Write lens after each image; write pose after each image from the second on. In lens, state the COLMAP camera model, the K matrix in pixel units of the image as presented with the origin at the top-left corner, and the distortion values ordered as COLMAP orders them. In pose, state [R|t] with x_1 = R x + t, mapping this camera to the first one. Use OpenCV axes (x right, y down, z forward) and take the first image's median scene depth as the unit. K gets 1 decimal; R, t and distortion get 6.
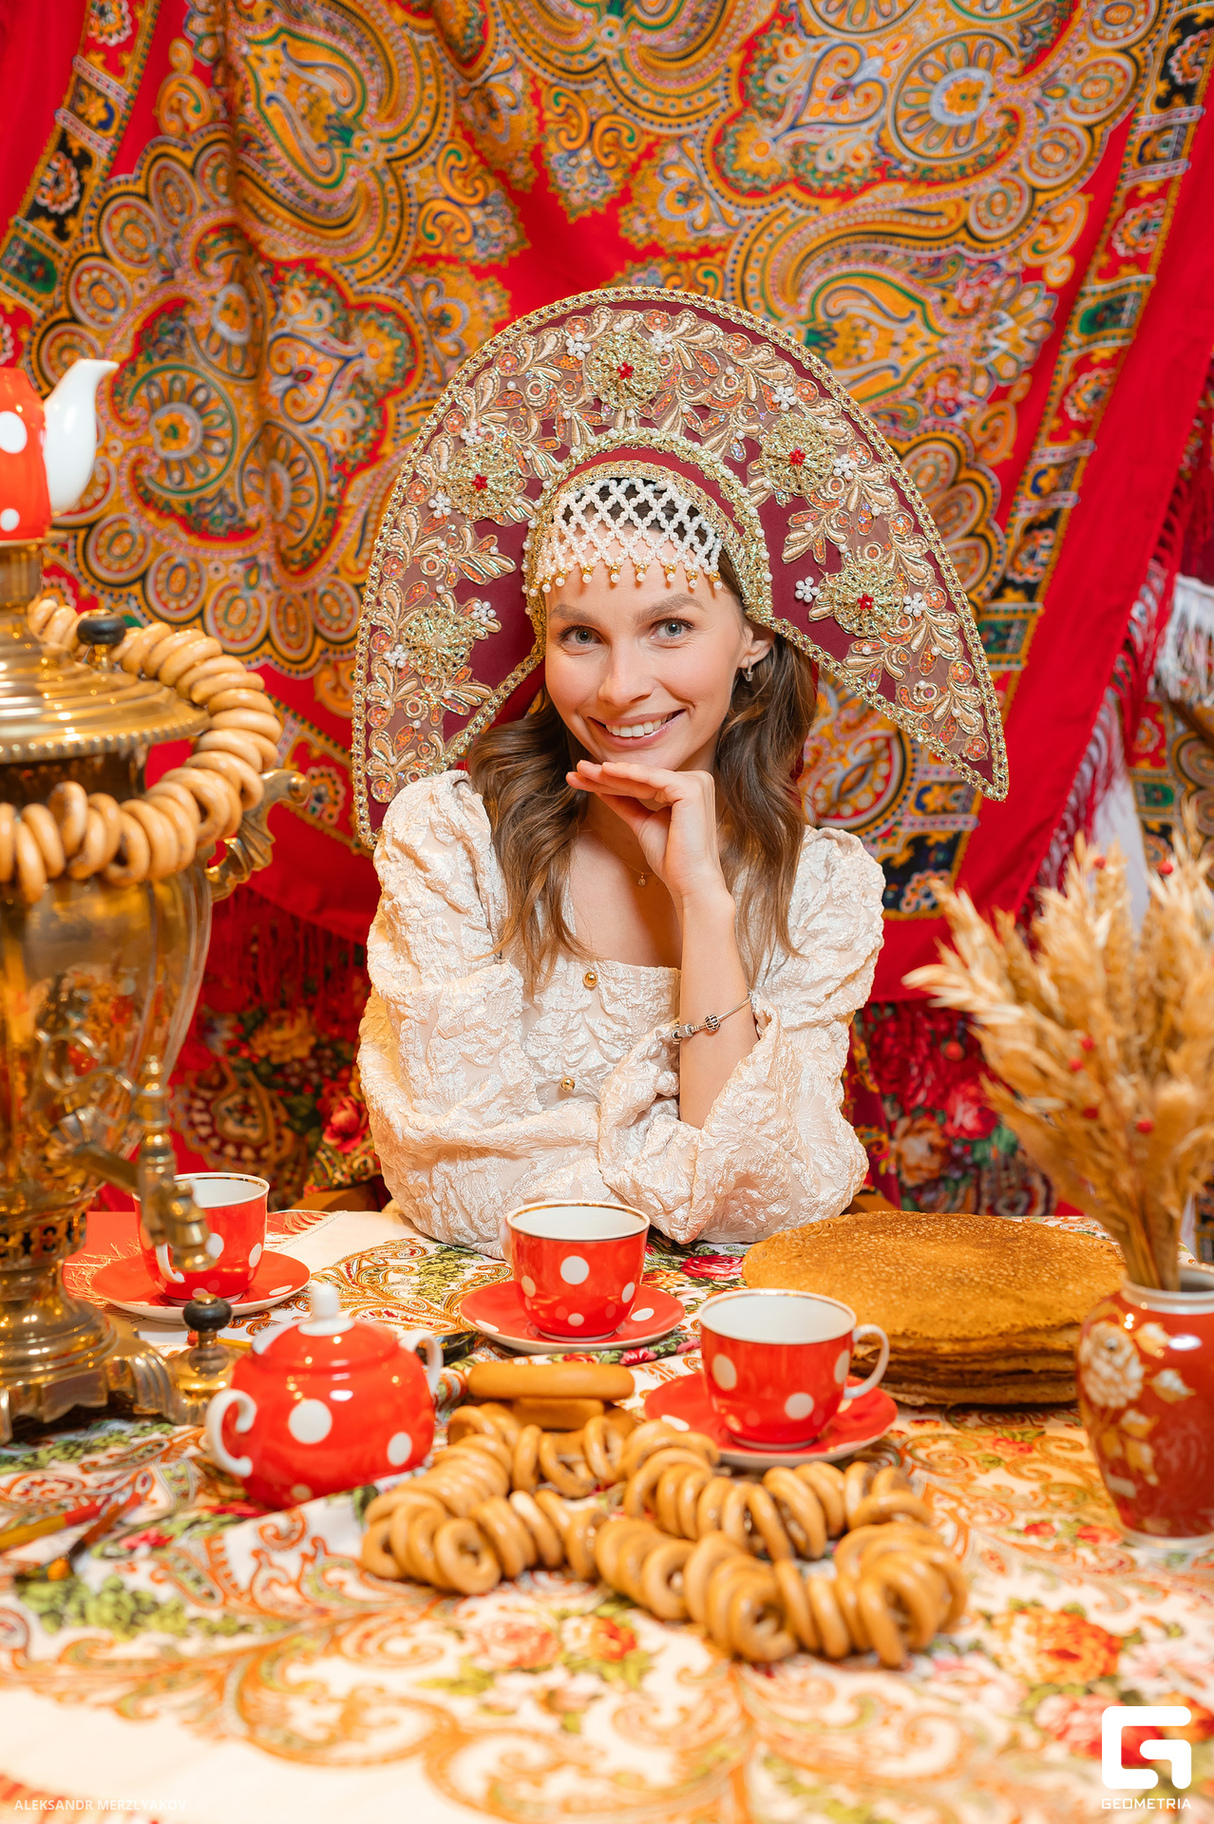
lens RADIAL K [[2850.0, 0, 549.4], [0, 2850.0, 915.1], [0, 0, 1]] dist [0.017973, 0.062616]
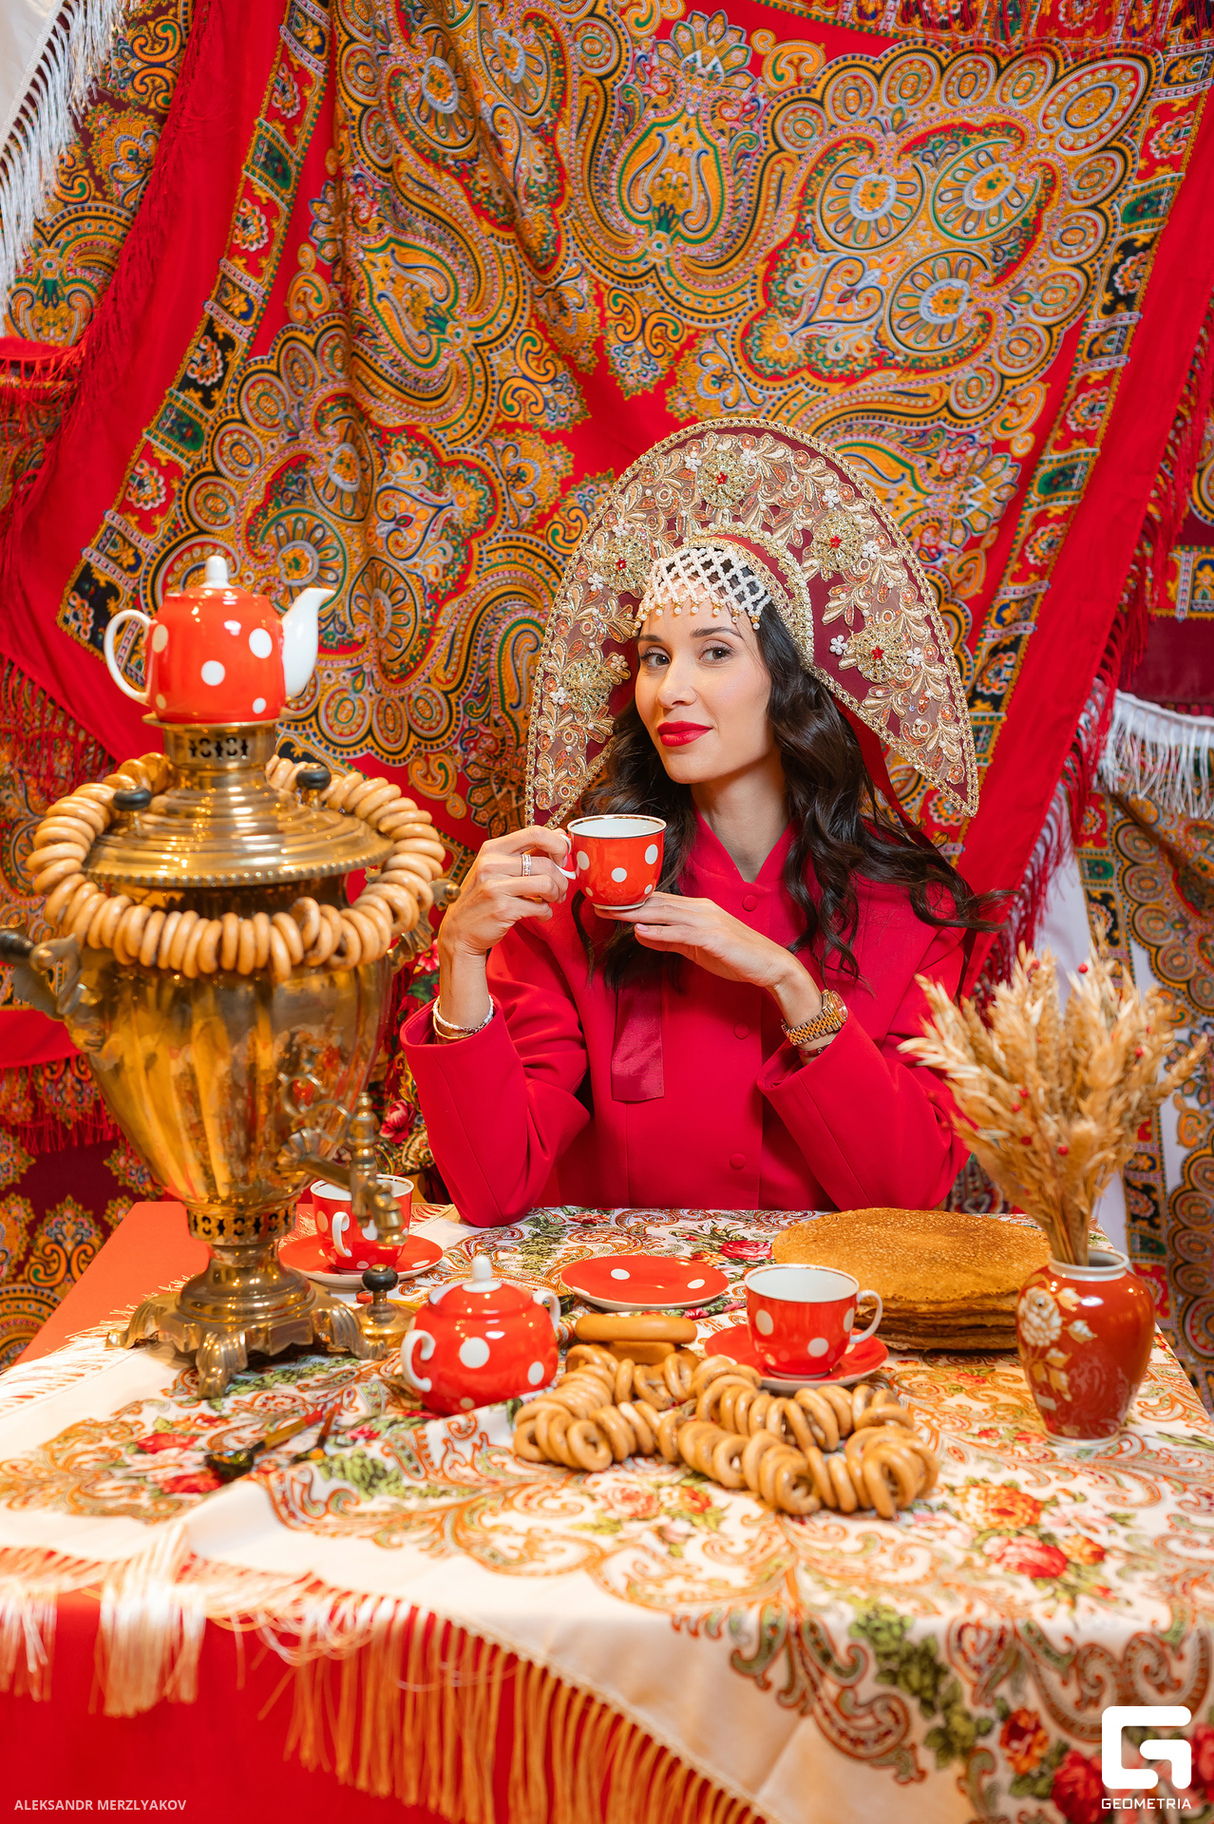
lens RADIAL K [[2835.1, 0, 556.2], [0, 2835.1, 927.6], [0, 0, 1]] dist [0.034777, -0.030011]
pose [[0.999897, 0.010004, 0.010289, -0.032421], [-0.010057, 0.999936, 0.005187, -0.022085], [-0.010236, -0.005290, 0.999934, -0.219235]]
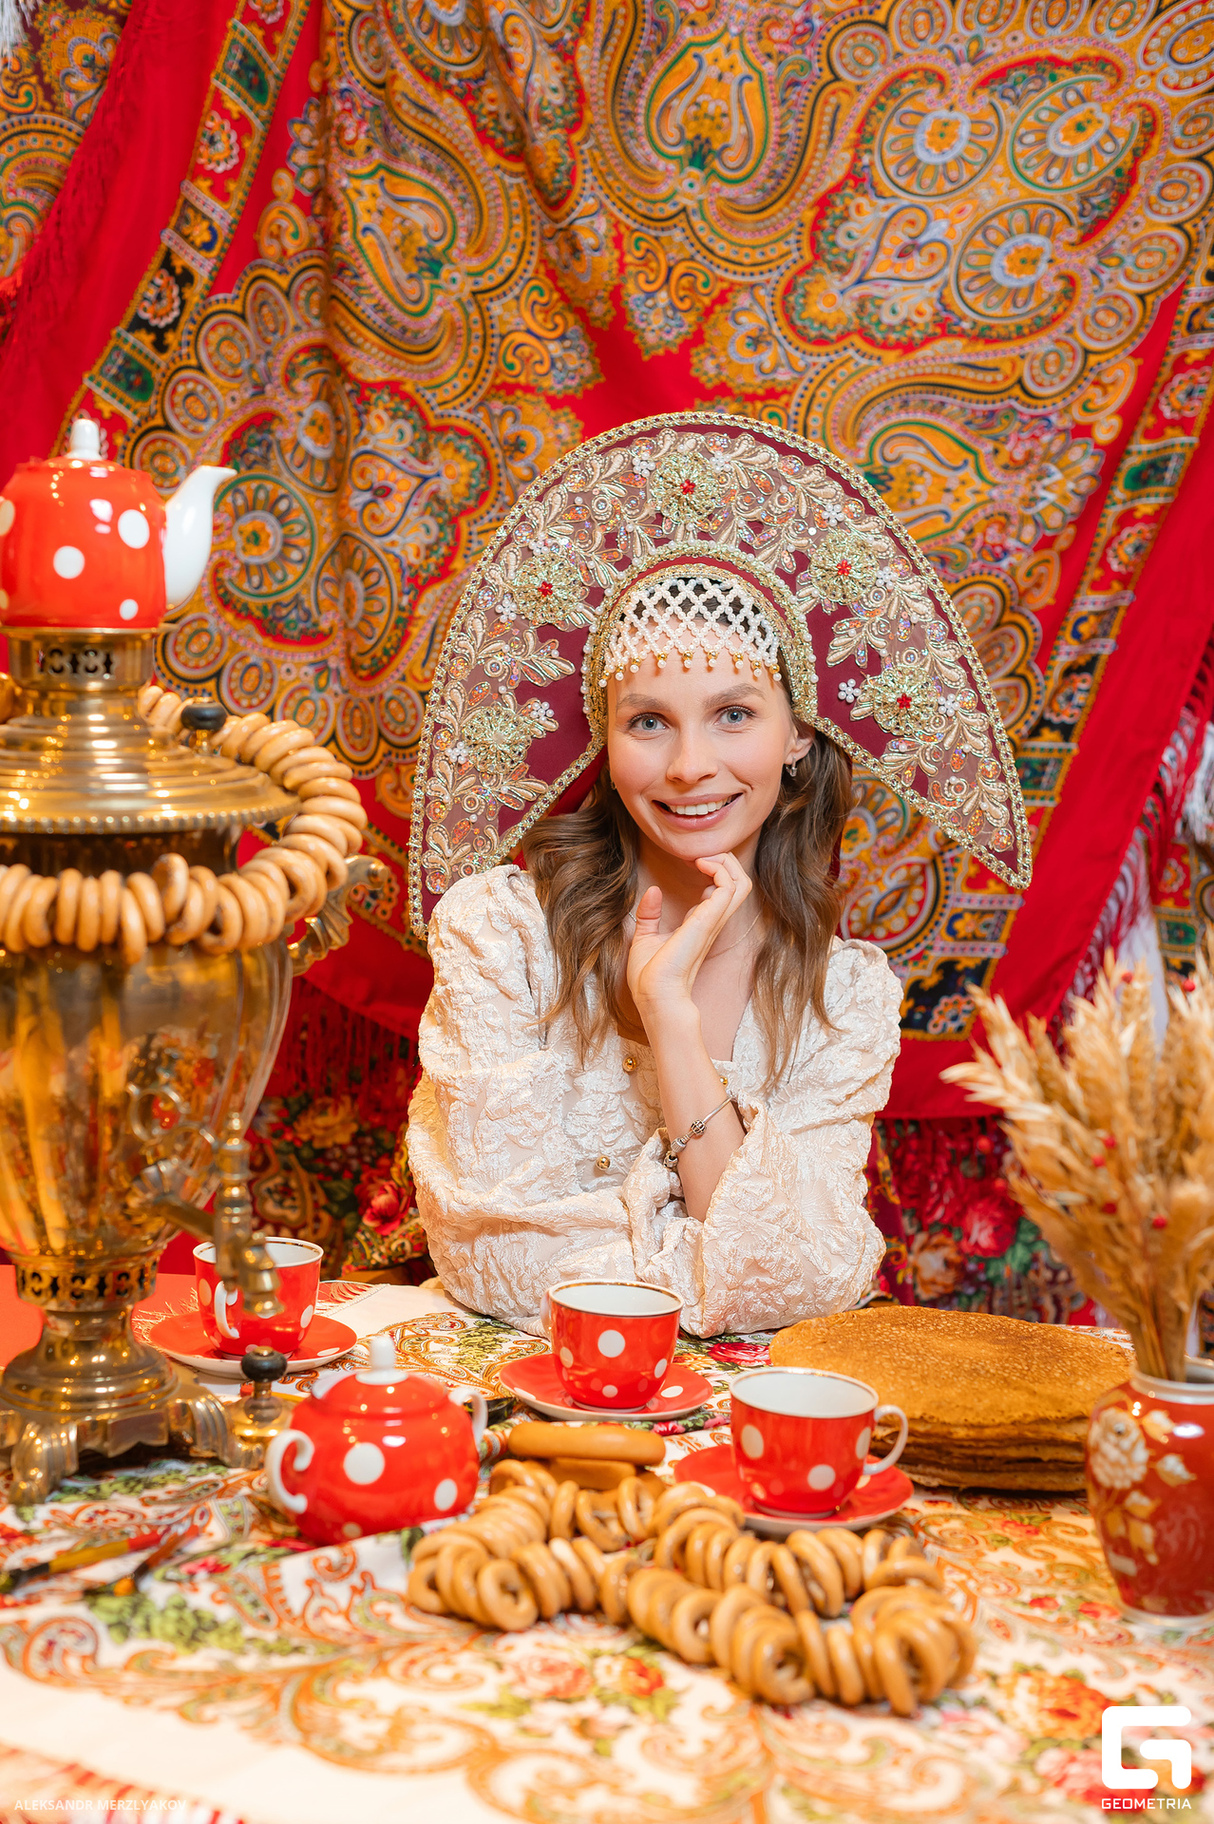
lens RADIAL K [[2847.2, 0, 551.4], [0, 2847.2, 909.8], [0, 0, 1]] dist [0.022368, 0.035164]
pose [[0.998632, 0.051918, -0.006139, -0.009859], [-0.052142, 0.997626, -0.044994, 0.008320], [0.003788, 0.045252, 0.998968, -0.039508]]
